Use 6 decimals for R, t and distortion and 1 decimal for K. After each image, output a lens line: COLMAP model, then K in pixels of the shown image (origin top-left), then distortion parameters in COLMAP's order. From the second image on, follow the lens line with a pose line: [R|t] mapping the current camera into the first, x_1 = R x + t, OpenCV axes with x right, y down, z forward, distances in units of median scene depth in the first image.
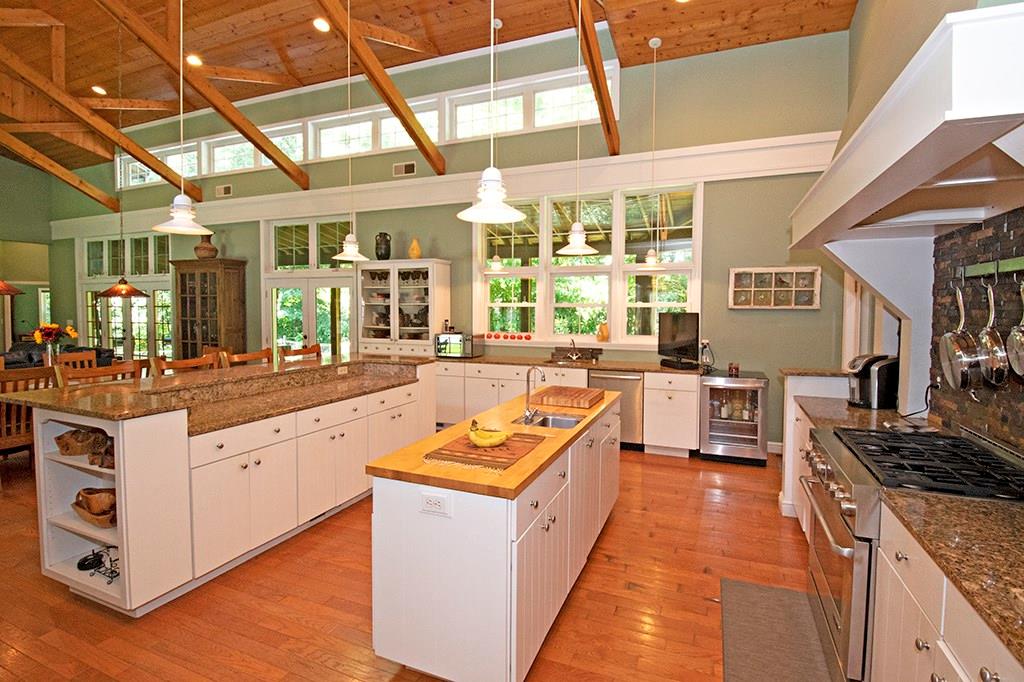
lens RADIAL K [[479.6, 0, 516.7], [0, 479.6, 334.7], [0, 0, 1]] dist [0.006442, 0.000364]
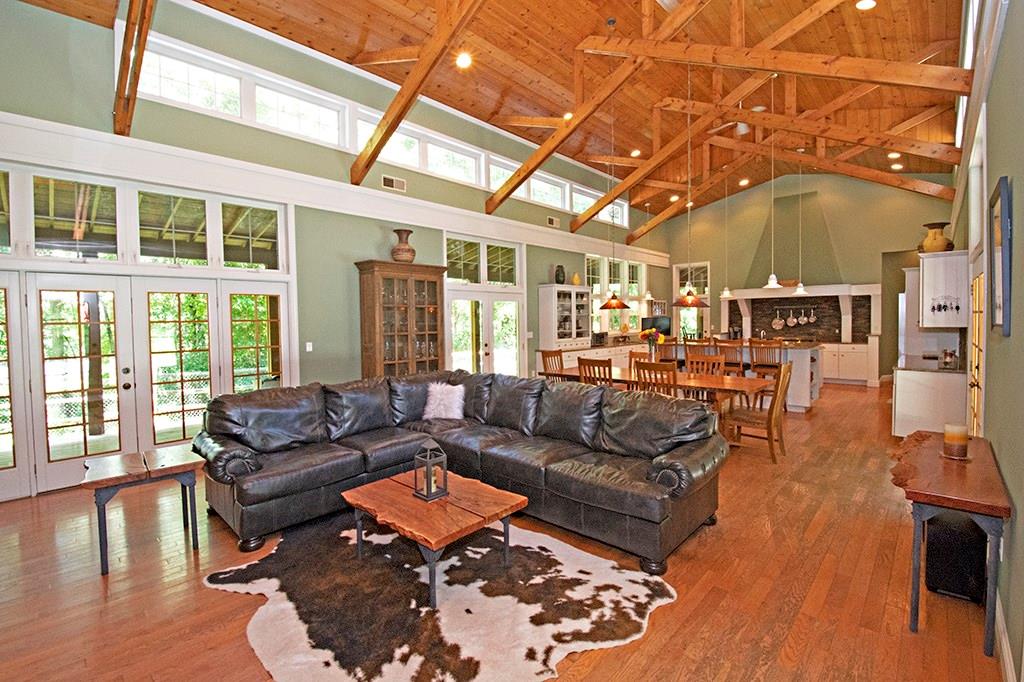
lens RADIAL K [[449.0, 0, 519.4], [0, 449.0, 337.5], [0, 0, 1]] dist [-0.002295, -0.000391]
pose [[0.352172, -0.049637, 0.934618, -0.890684], [0.062101, 0.997631, 0.029583, -0.024380], [-0.933873, 0.047622, 0.354421, 0.363240]]
